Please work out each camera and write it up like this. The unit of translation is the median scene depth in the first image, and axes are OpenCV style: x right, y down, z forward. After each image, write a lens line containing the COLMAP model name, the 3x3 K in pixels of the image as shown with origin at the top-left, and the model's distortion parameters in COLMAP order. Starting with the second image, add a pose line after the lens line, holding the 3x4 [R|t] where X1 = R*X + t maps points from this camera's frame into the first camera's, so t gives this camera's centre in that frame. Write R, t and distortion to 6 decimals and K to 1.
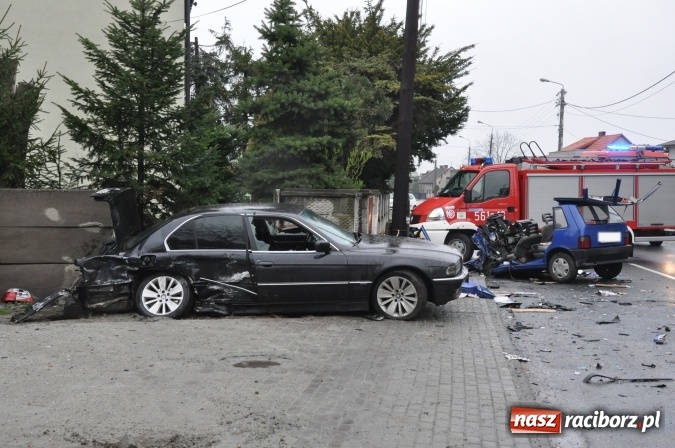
lens RADIAL K [[1568.2, 0, 356.4], [0, 1568.2, 240.3], [0, 0, 1]] dist [0.286965, 0.037788]
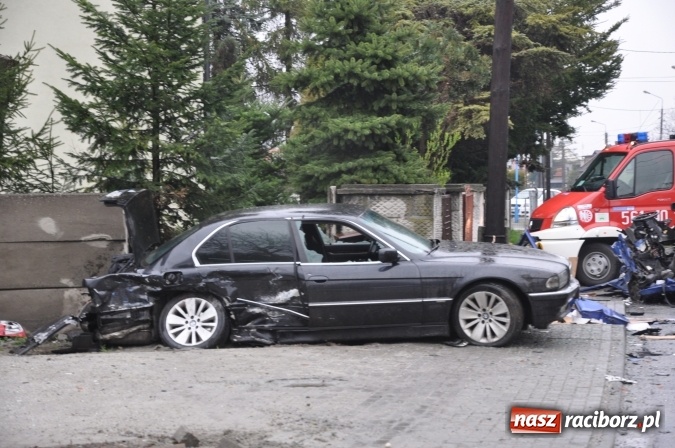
lens RADIAL K [[1651.4, 0, 337.5], [0, 1651.4, 224.0], [0, 0, 1]] dist [0.379313, 0.097672]
pose [[0.998773, -0.024657, -0.042949, -0.013277], [0.024316, 0.999669, -0.008453, -0.006915], [0.043143, 0.007398, 0.999041, 0.187979]]
